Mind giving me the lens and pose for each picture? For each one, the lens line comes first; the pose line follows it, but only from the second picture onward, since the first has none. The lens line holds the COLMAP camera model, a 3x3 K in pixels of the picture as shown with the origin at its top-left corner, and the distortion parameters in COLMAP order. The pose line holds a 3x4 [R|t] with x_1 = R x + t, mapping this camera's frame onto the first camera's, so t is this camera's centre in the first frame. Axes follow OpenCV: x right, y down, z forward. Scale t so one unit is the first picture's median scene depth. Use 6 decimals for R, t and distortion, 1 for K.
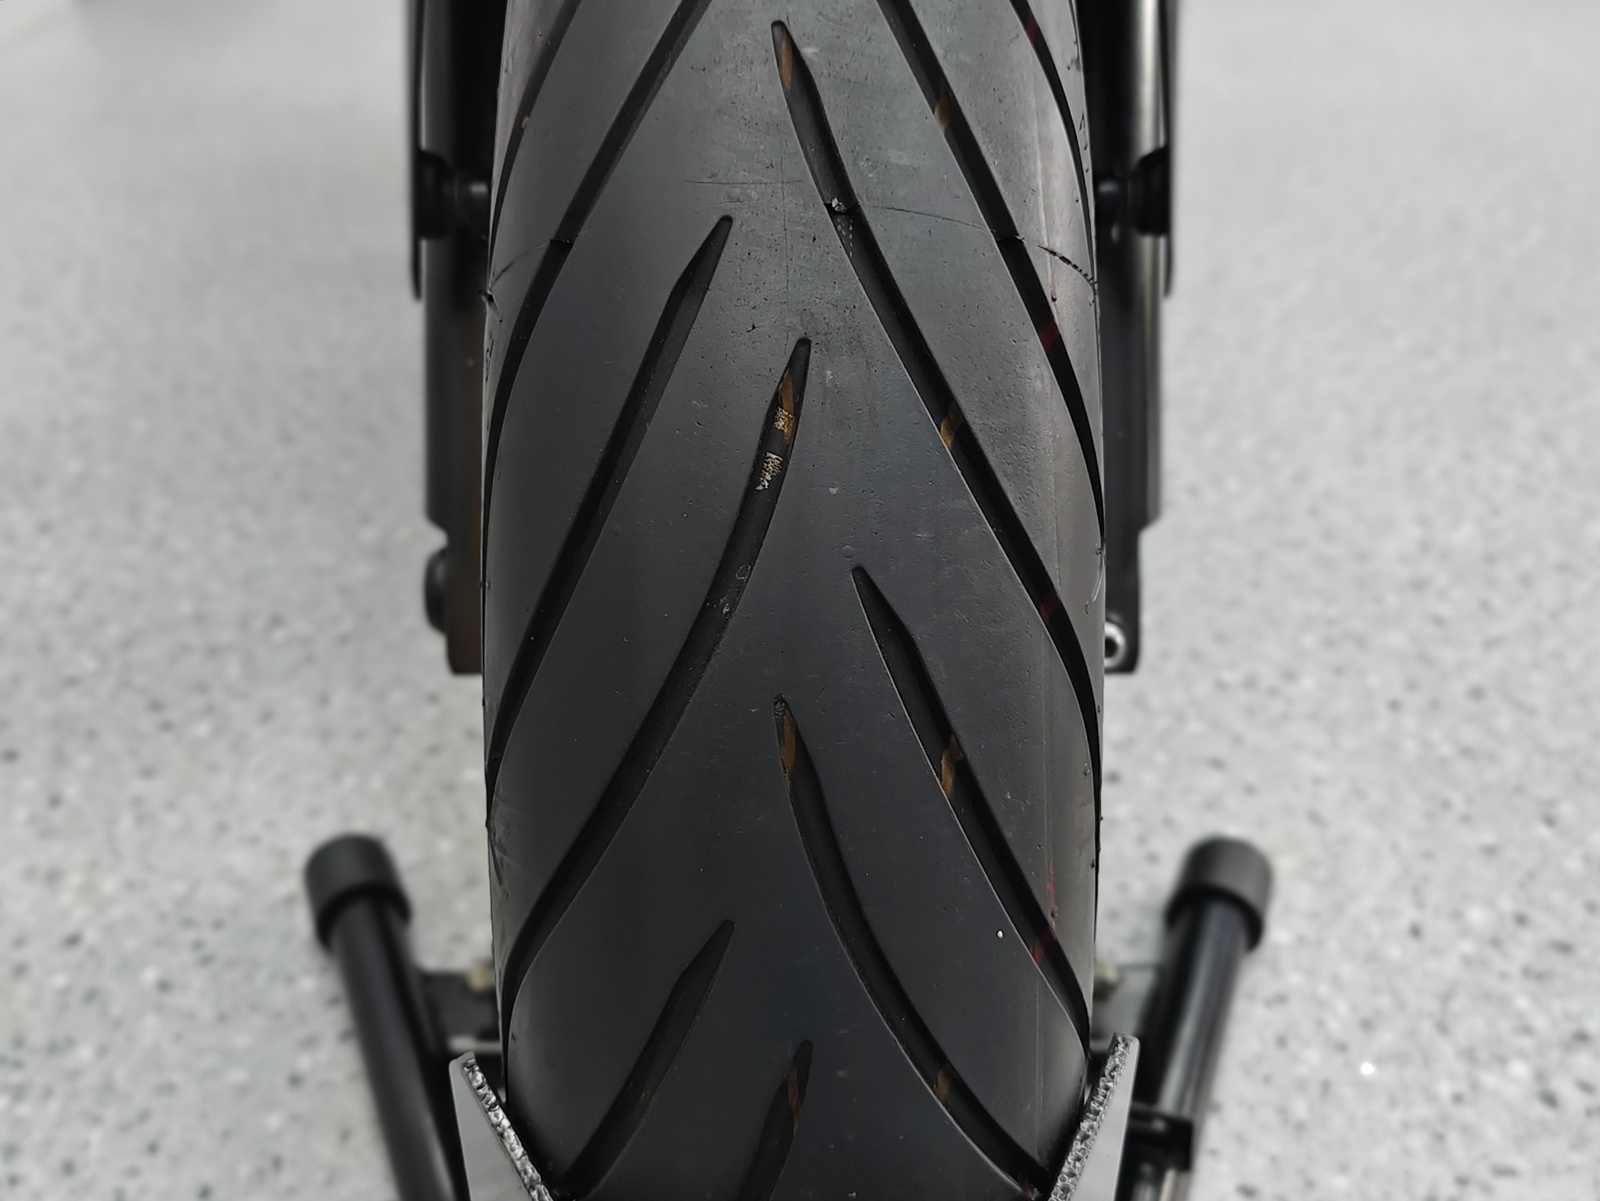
lens RADIAL K [[1666.9, 0, 800.0], [0, 1666.9, 600.5], [0, 0, 1]] dist [-0.021684, 0.239790]
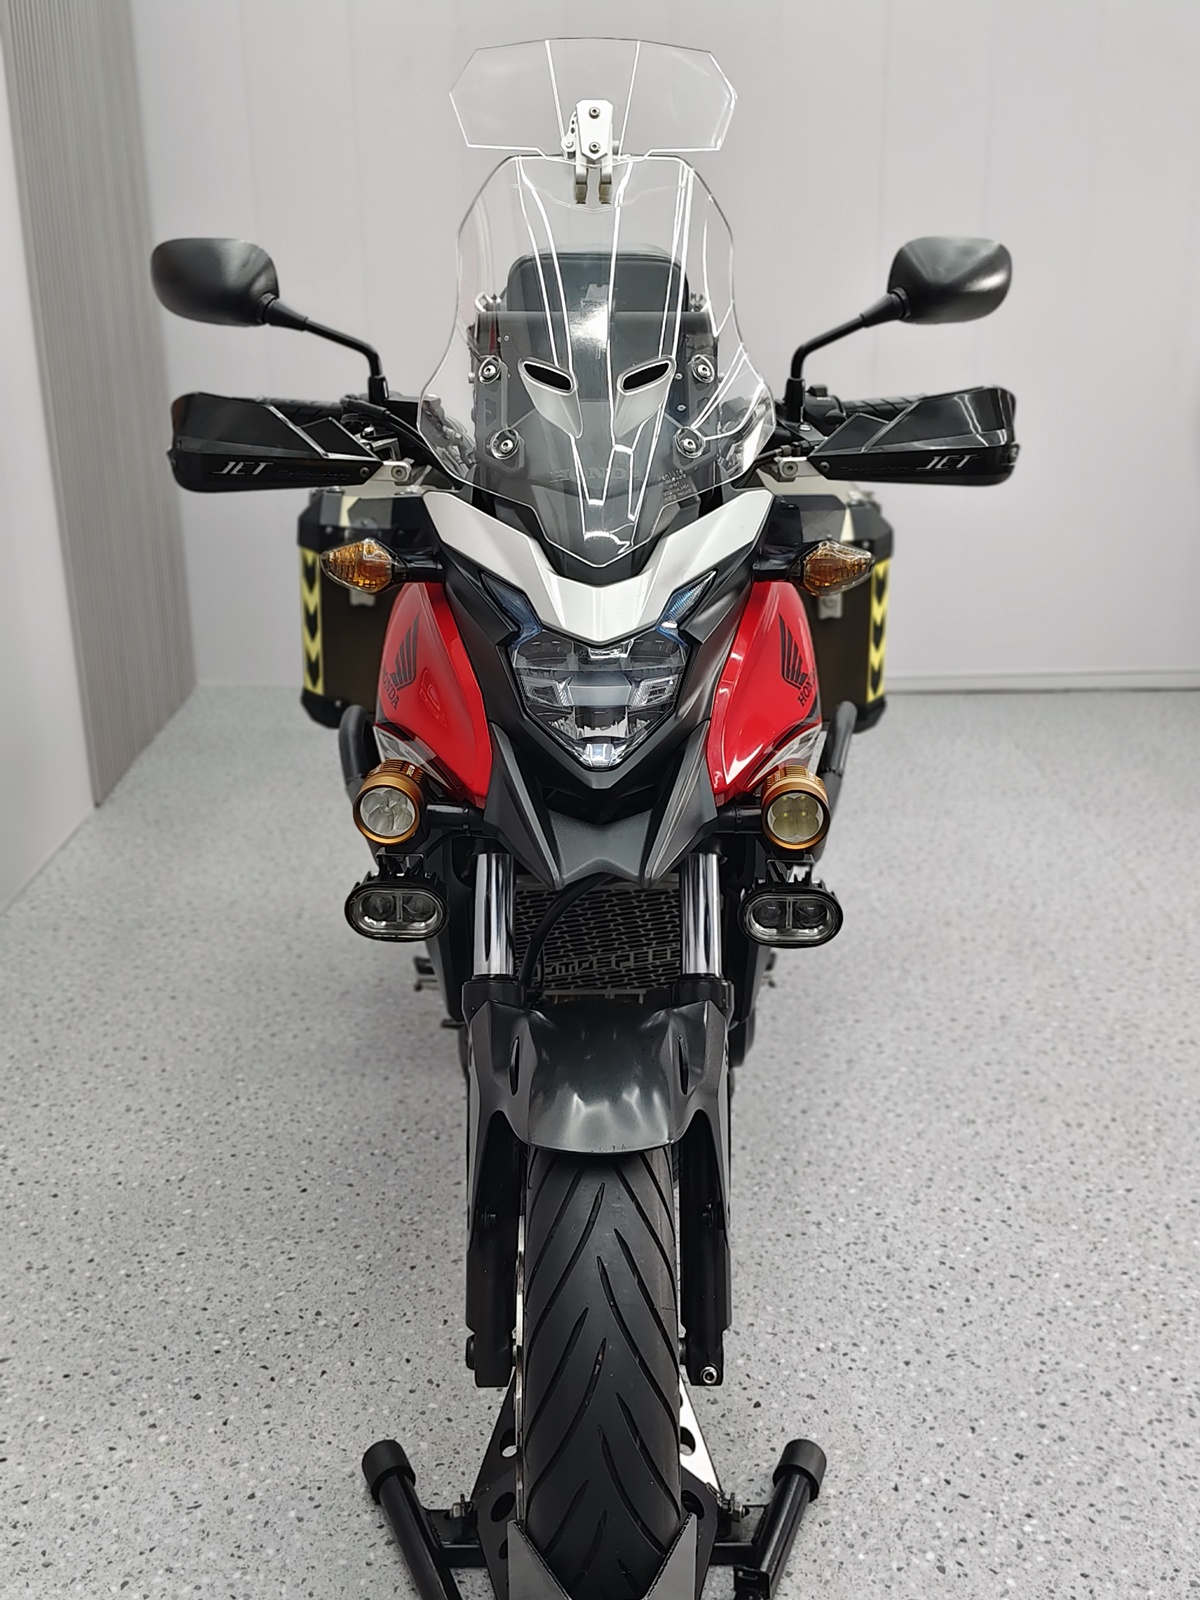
lens RADIAL K [[1710.8, 0, 600.0], [0, 1710.8, 800.0], [0, 0, 1]] dist [0.102257, -0.036228]
pose [[0.999975, -0.002345, 0.006655, -0.012590], [0.003561, 0.981982, -0.188941, -0.241880], [-0.006092, 0.188960, 0.981966, -1.322514]]
